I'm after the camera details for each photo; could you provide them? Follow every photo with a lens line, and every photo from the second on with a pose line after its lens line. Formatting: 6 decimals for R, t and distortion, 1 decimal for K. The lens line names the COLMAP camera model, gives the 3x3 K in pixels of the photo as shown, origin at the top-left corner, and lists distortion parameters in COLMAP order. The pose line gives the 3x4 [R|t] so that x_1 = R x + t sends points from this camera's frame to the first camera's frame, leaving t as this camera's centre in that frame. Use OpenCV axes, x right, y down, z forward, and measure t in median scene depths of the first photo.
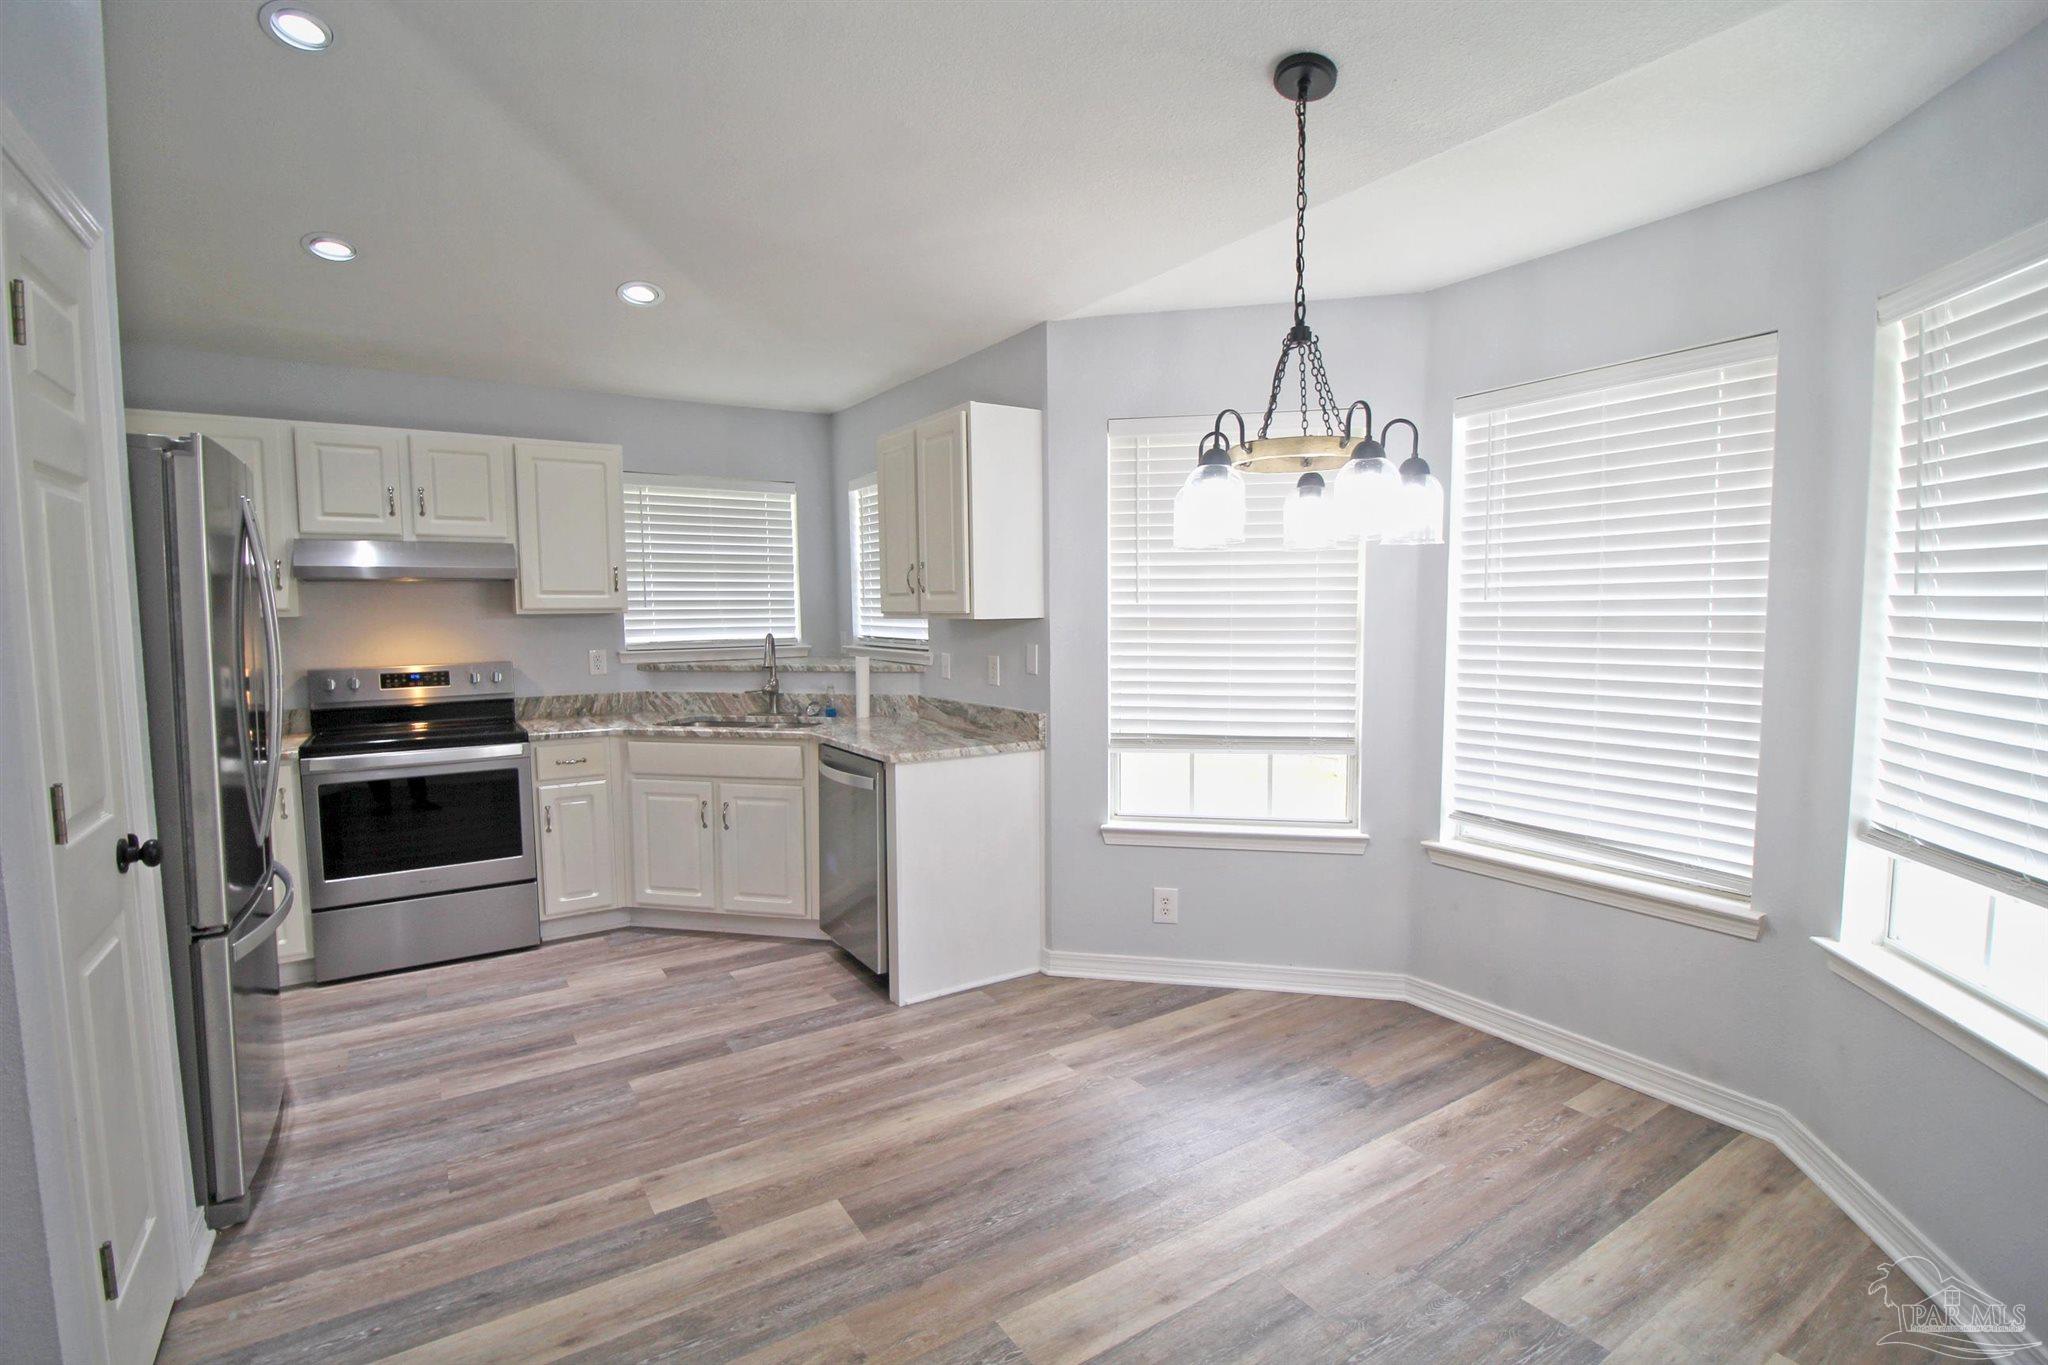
lens RADIAL K [[946.8, 0, 1028.6], [0, 946.8, 678.4], [0, 0, 1]] dist [-0.001058, -0.013143]
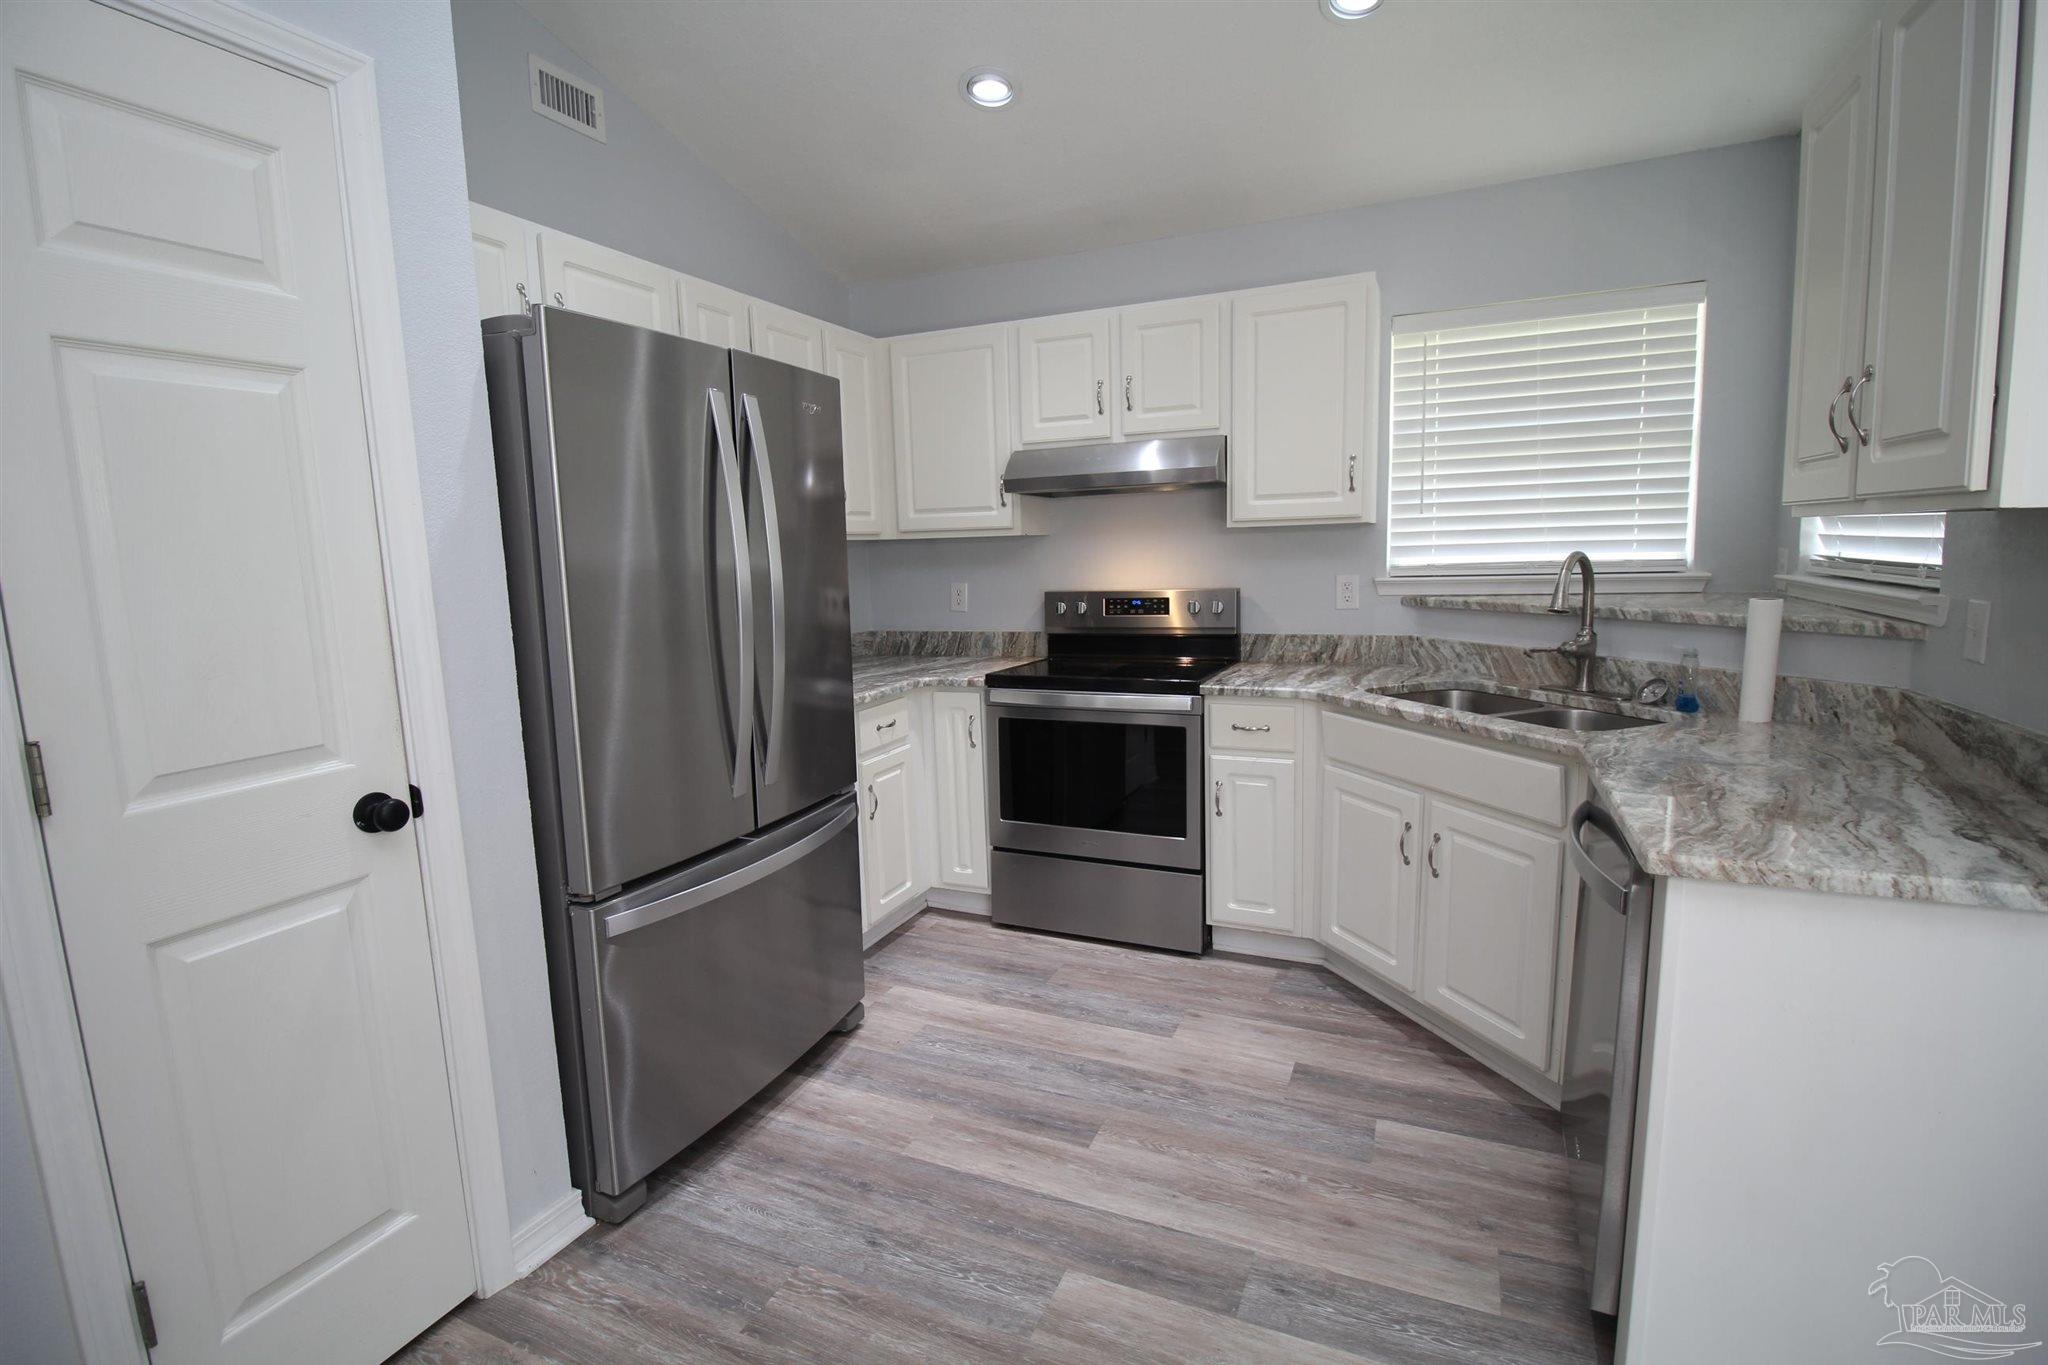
lens RADIAL K [[946.8, 0, 1028.6], [0, 946.8, 678.4], [0, 0, 1]] dist [-0.001058, -0.013143]
pose [[0.542781, 0.107893, -0.832915, 0.030478], [-0.037095, 0.993826, 0.104564, -0.020479], [0.839055, -0.025858, 0.543432, 0.449369]]
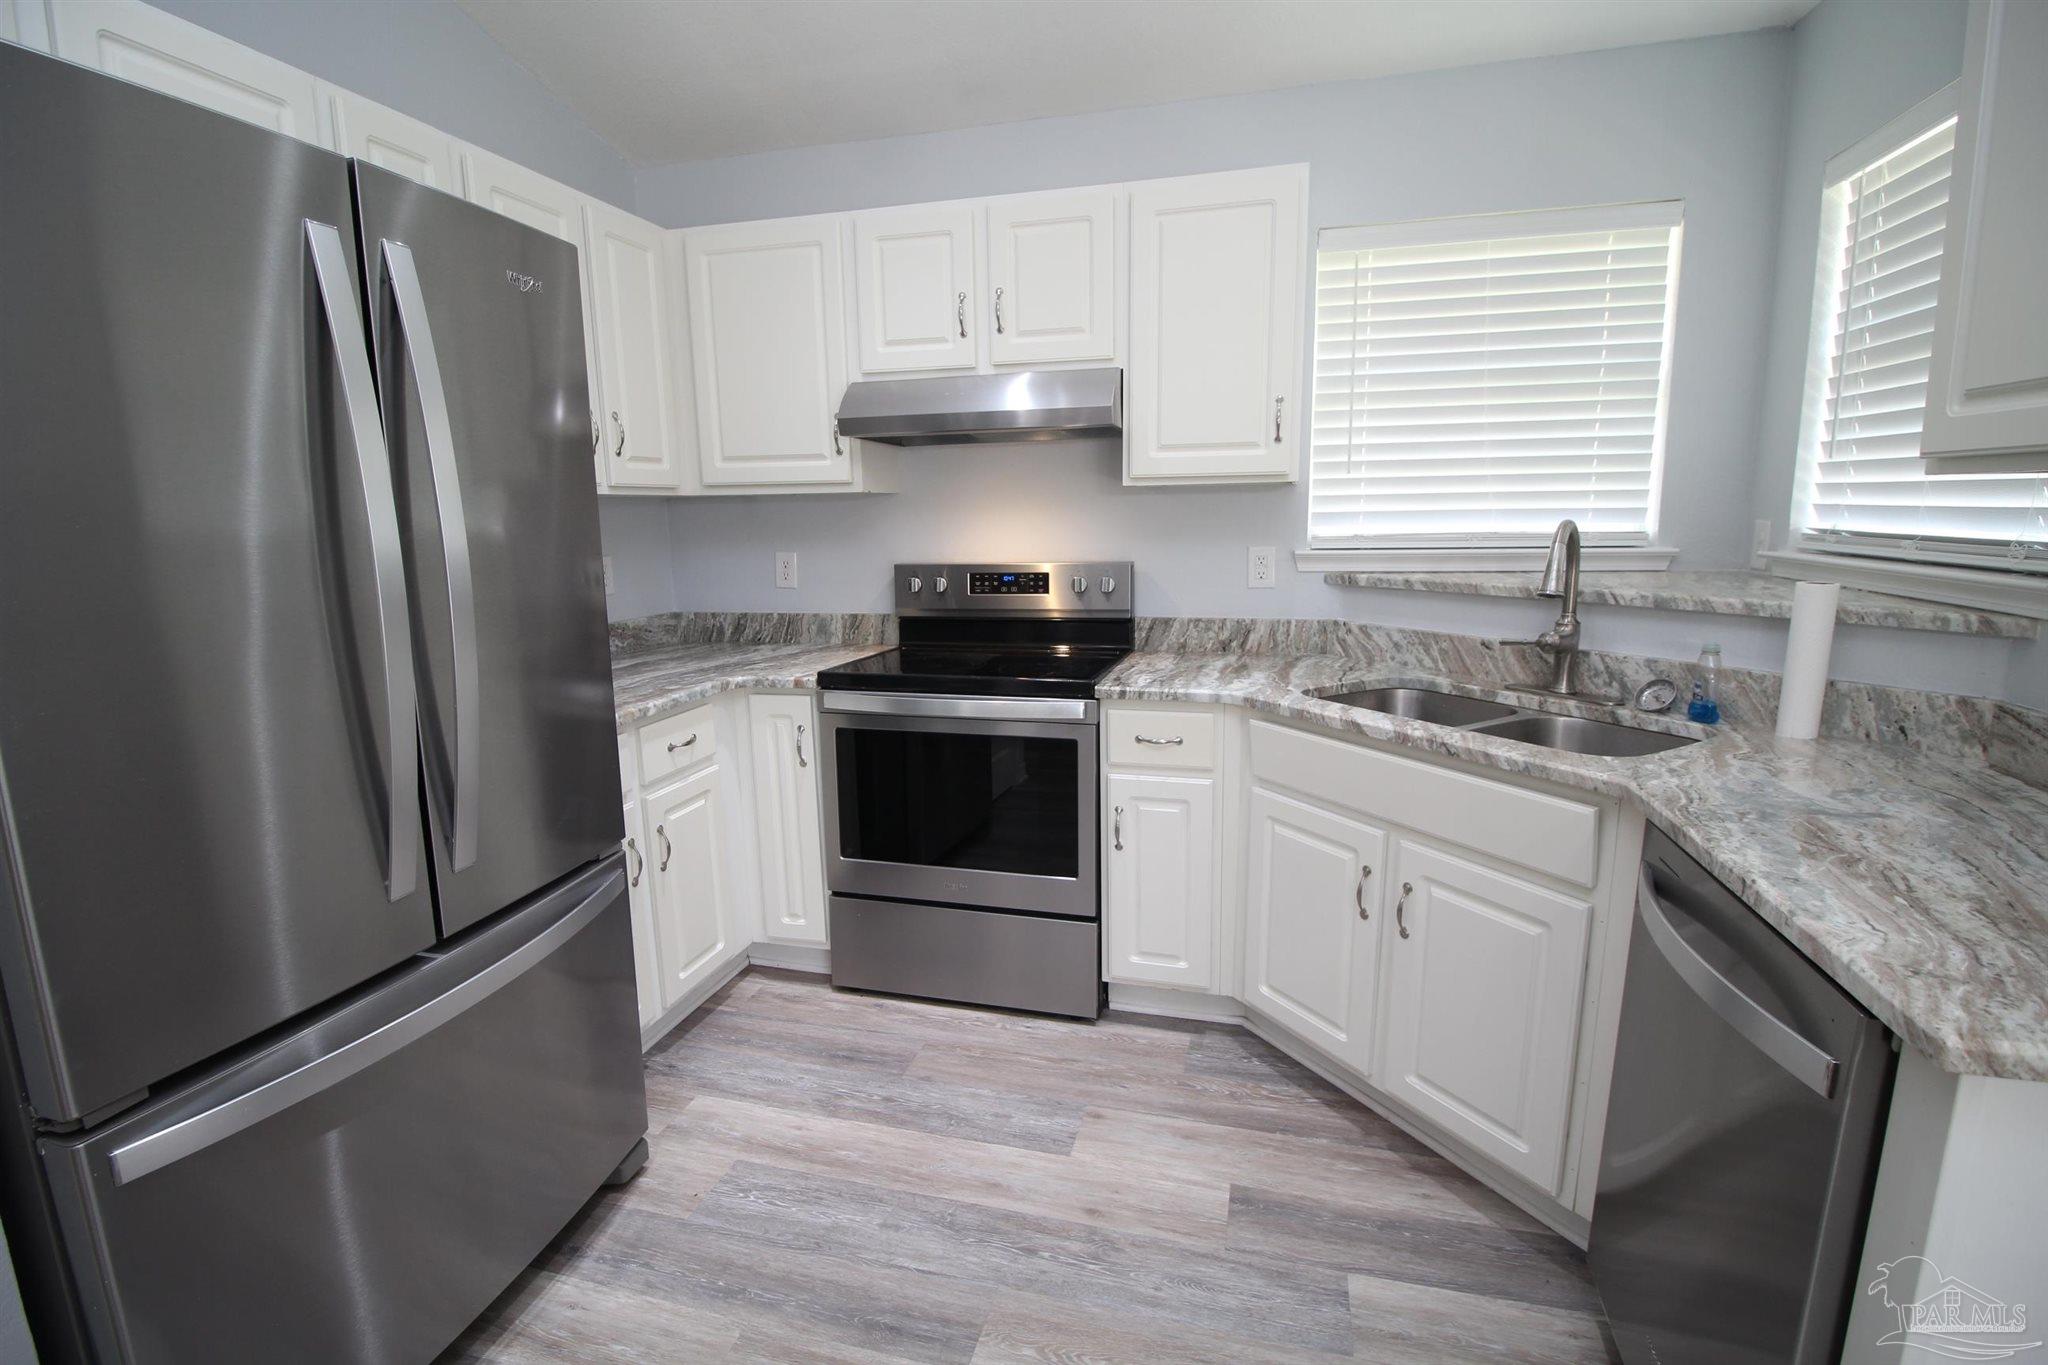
lens RADIAL K [[944.8, 0, 1031.7], [0, 944.8, 685.1], [0, 0, 1]] dist [-0.000092, -0.014142]
pose [[0.667395, 0.132474, -0.732827, -0.112974], [-0.045019, 0.989428, 0.137861, -0.021666], [0.743342, -0.059017, 0.666303, 0.548228]]
